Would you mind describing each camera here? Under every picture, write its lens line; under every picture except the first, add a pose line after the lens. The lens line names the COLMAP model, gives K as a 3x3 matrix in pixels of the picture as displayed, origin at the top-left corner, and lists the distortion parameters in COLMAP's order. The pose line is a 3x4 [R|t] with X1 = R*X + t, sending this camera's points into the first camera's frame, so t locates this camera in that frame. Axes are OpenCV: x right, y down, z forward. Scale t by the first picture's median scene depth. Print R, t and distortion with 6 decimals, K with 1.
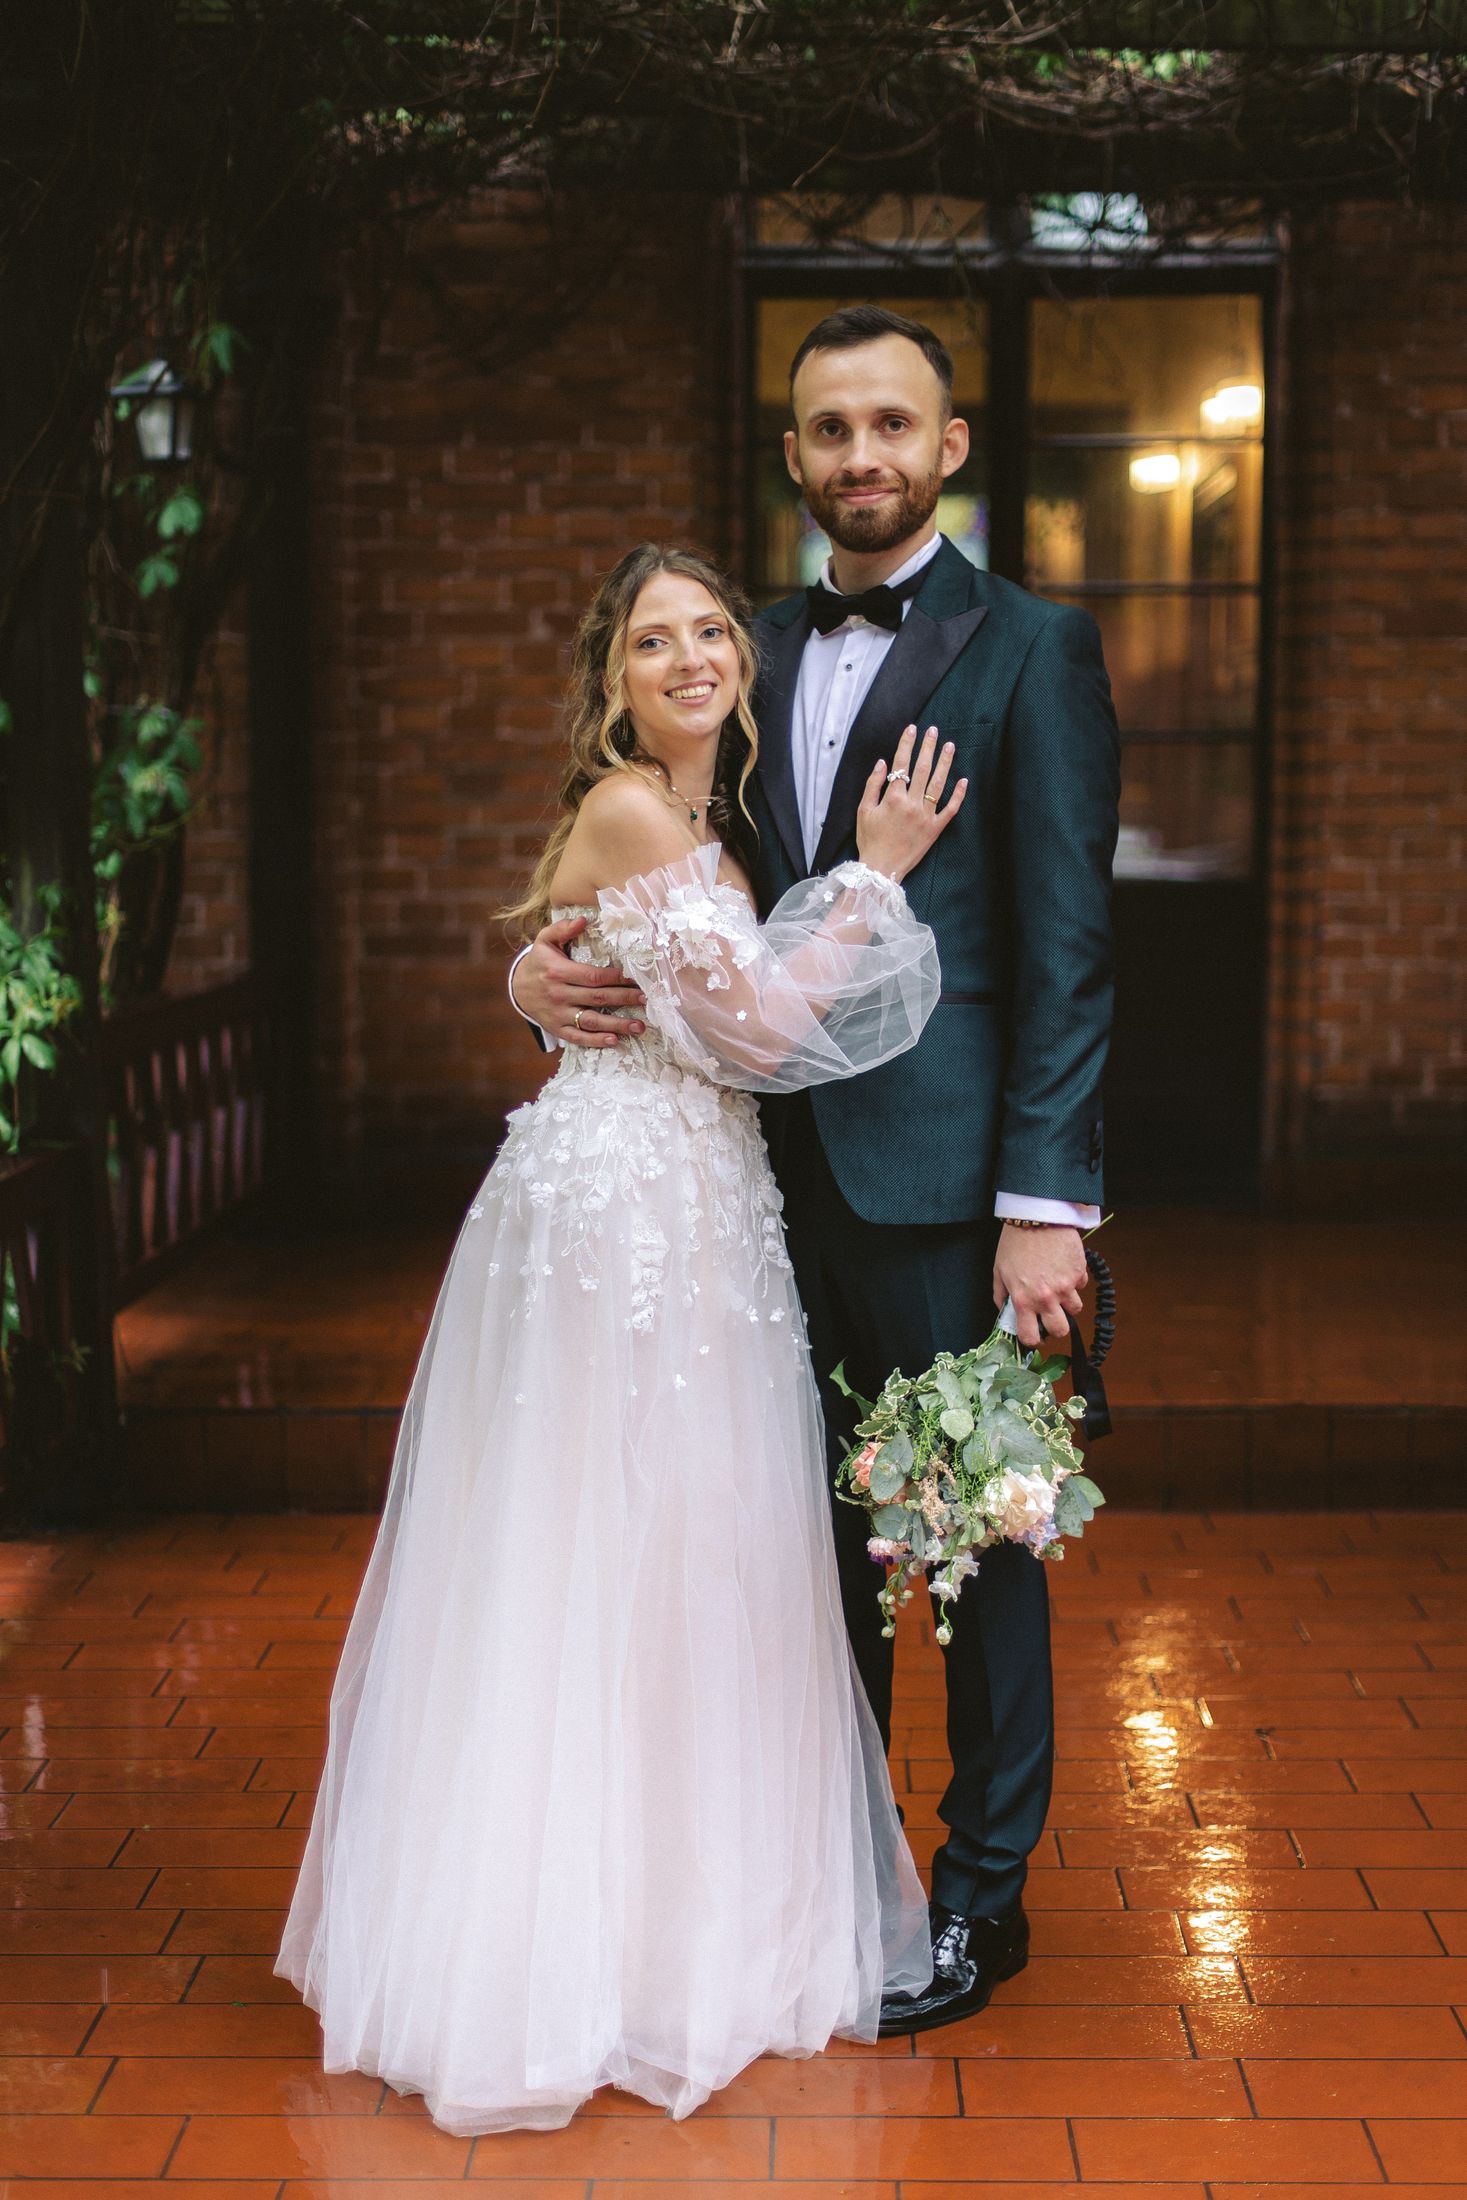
lens RADIAL K [[3340.9, 0, 738.3], [0, 3340.9, 1149.0], [0, 0, 1]] dist [-0.030754, 0.001842]
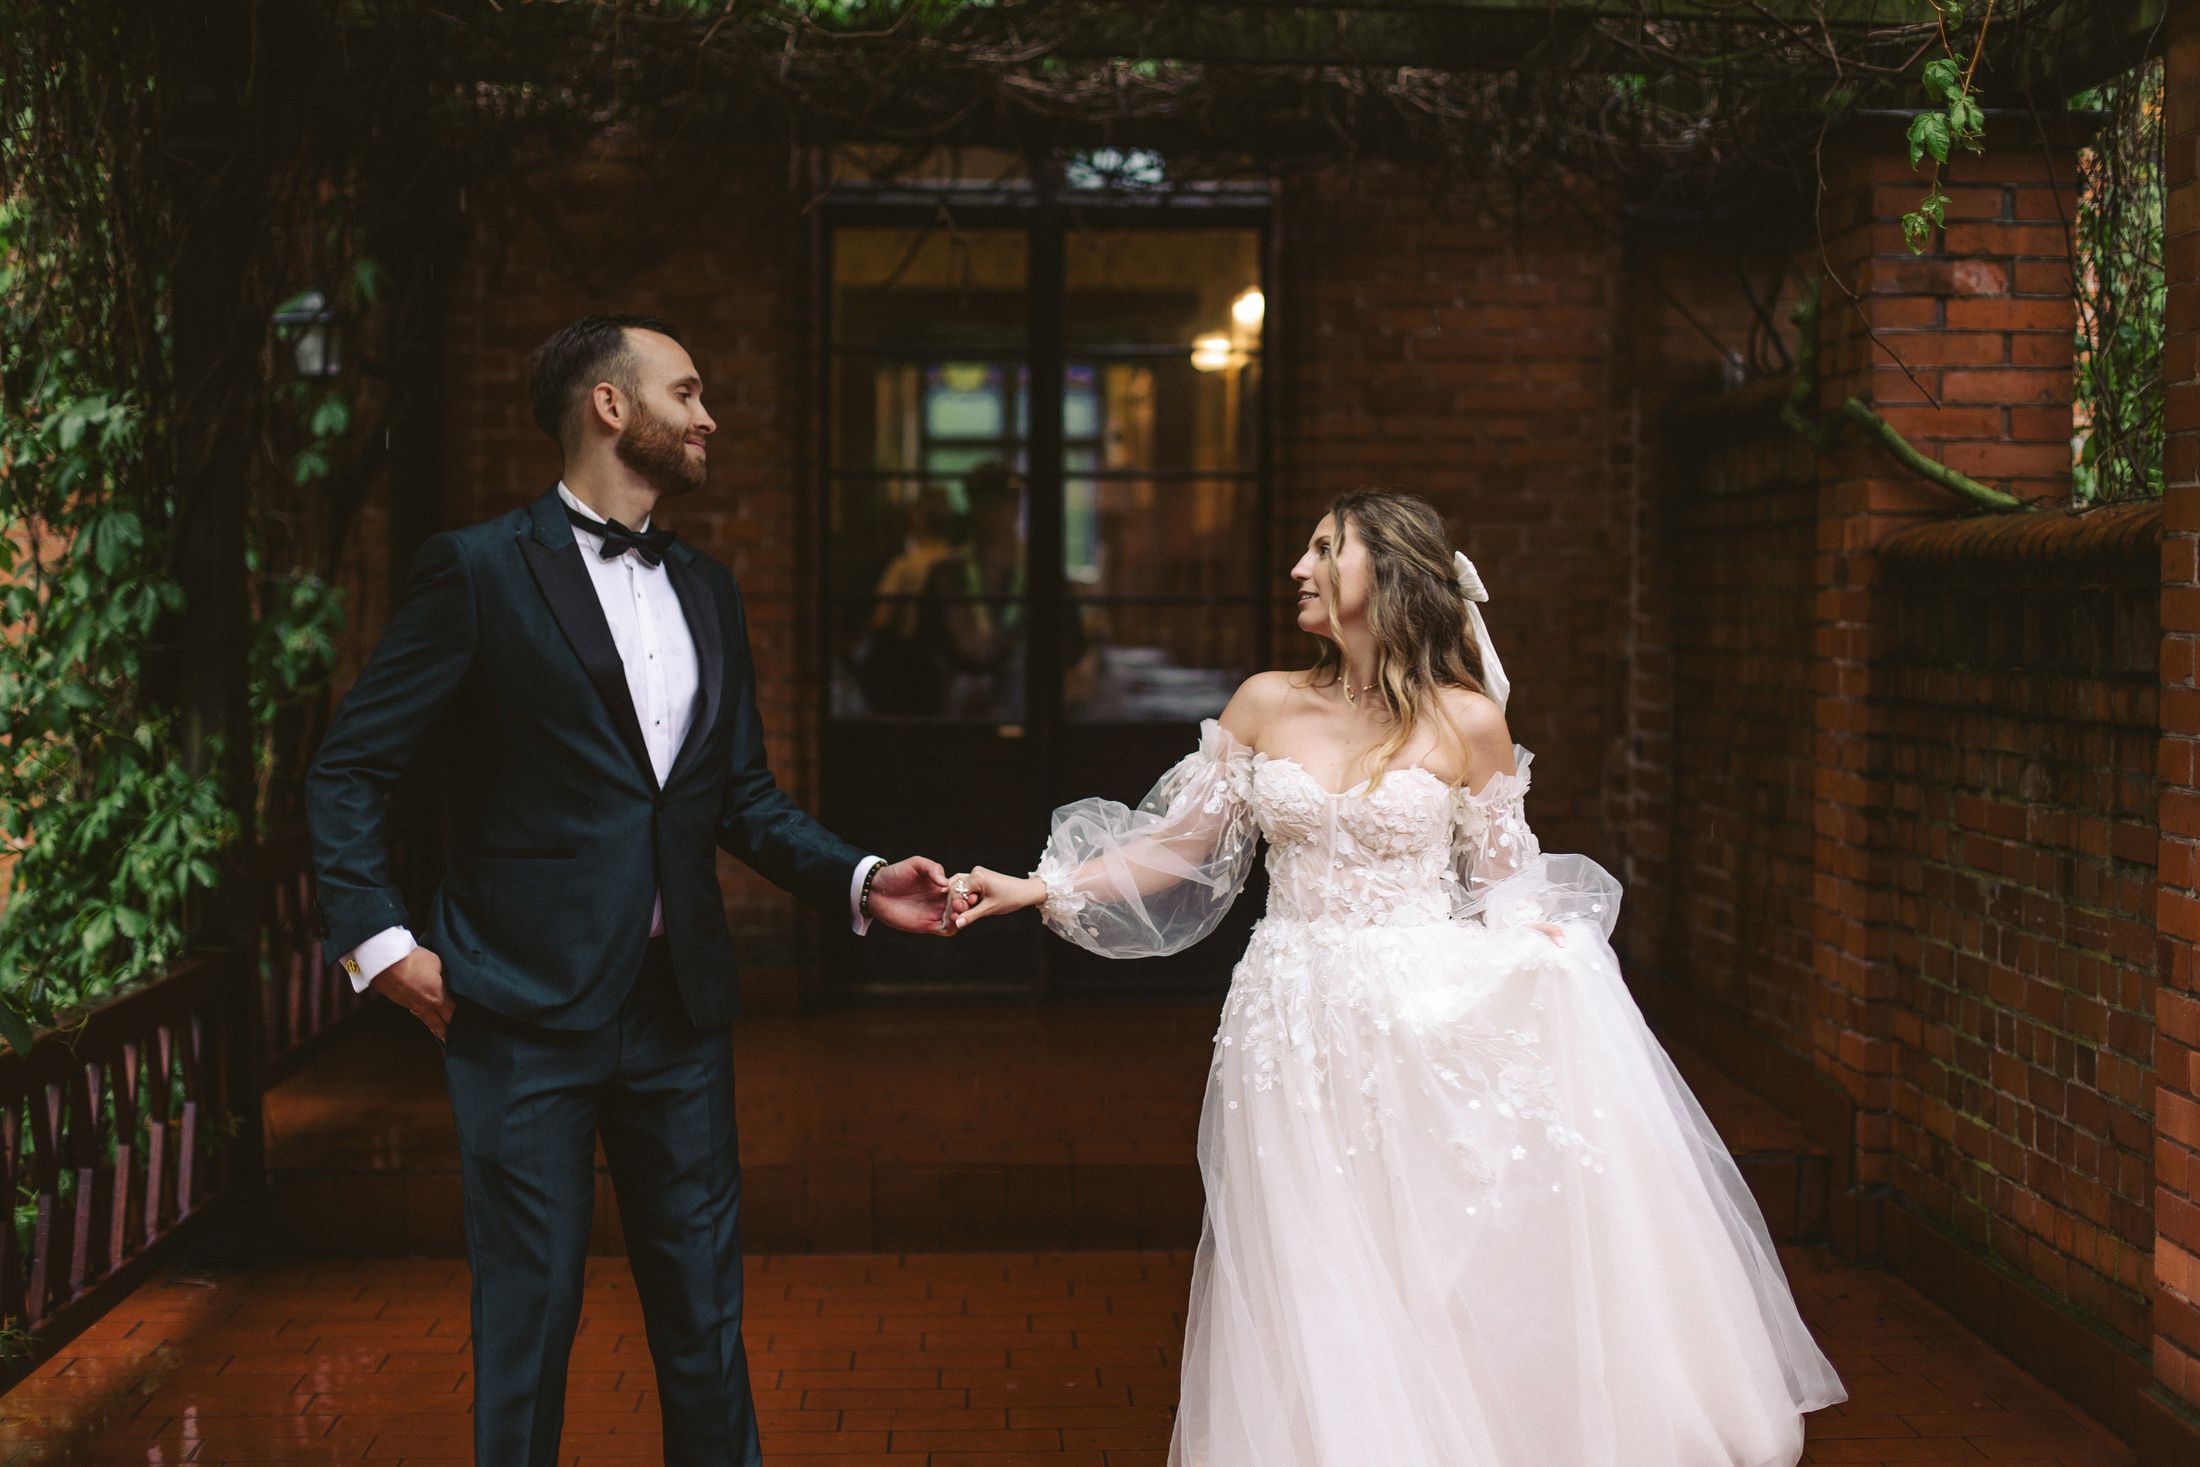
lens RADIAL K [[3252.8, 0, 1100.0], [0, 3252.8, 733.5], [0, 0, 1]] dist [-0.013037, -0.011648]
pose [[0.997872, 0.002228, 0.065171, 0.029235], [0.002300, 0.997591, -0.069329, 0.002454], [-0.065168, 0.069331, 0.995463, -0.153006]]
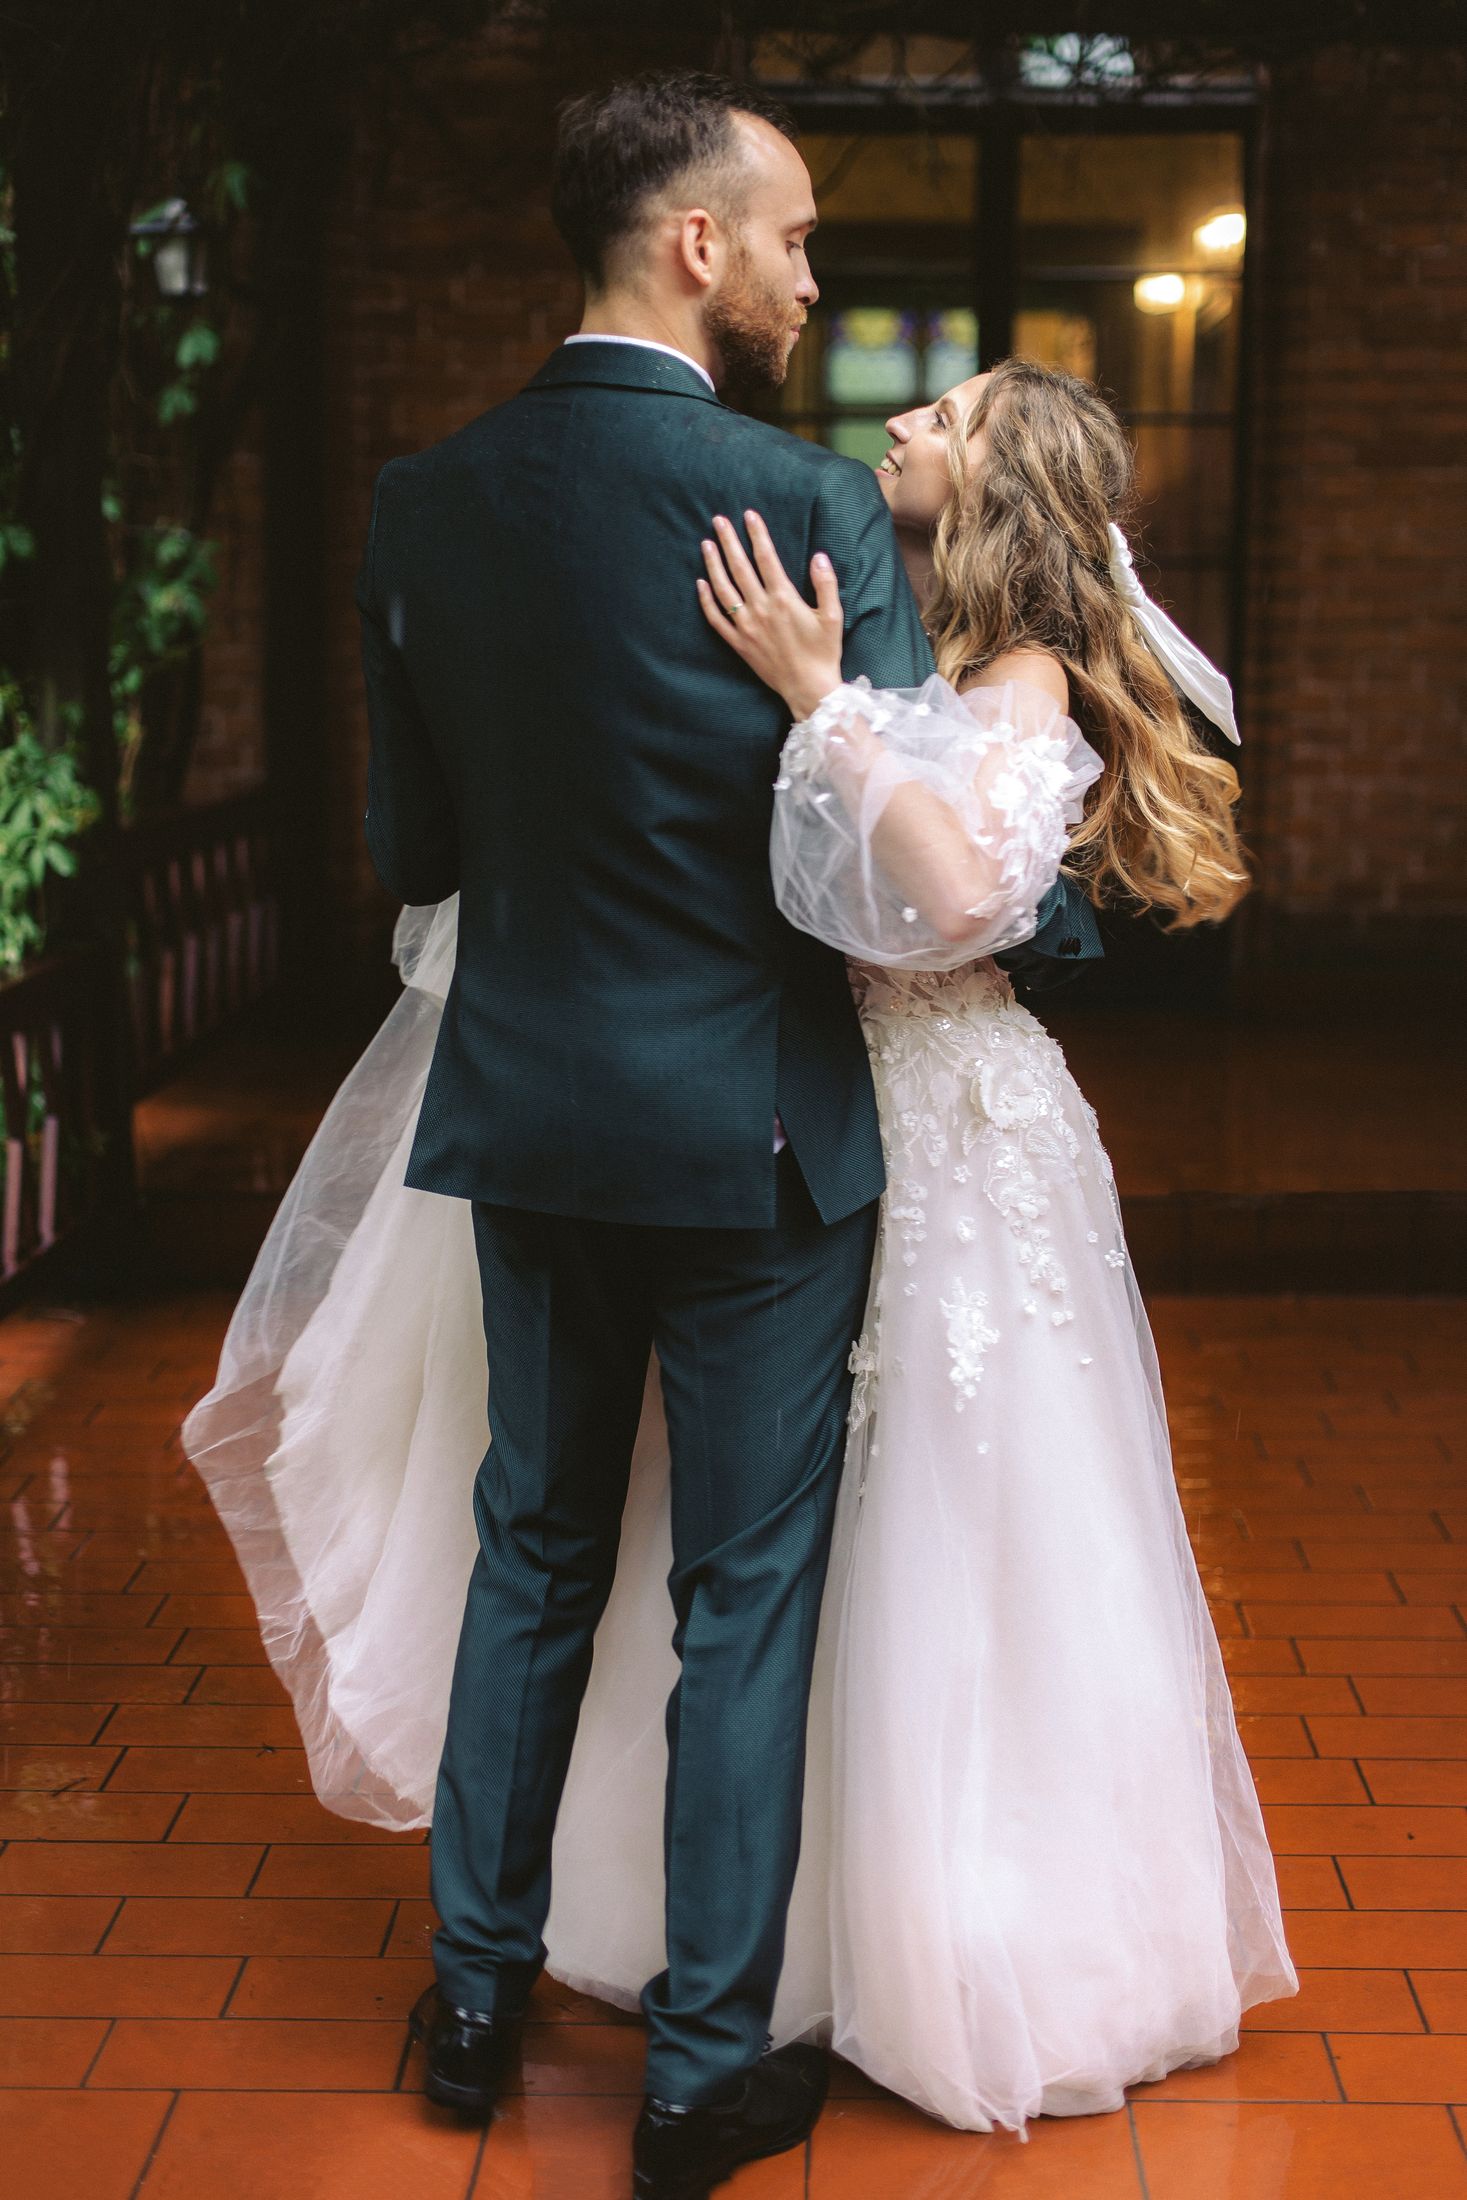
lens RADIAL K [[3340.9, 0, 738.3], [0, 3340.9, 1149.0], [0, 0, 1]] dist [-0.030754, 0.001842]
pose [[0.999914, 0.009088, -0.009458, 0.014879], [-0.008523, 0.998271, 0.058158, -0.000072], [0.009971, -0.058072, 0.998263, -0.059364]]
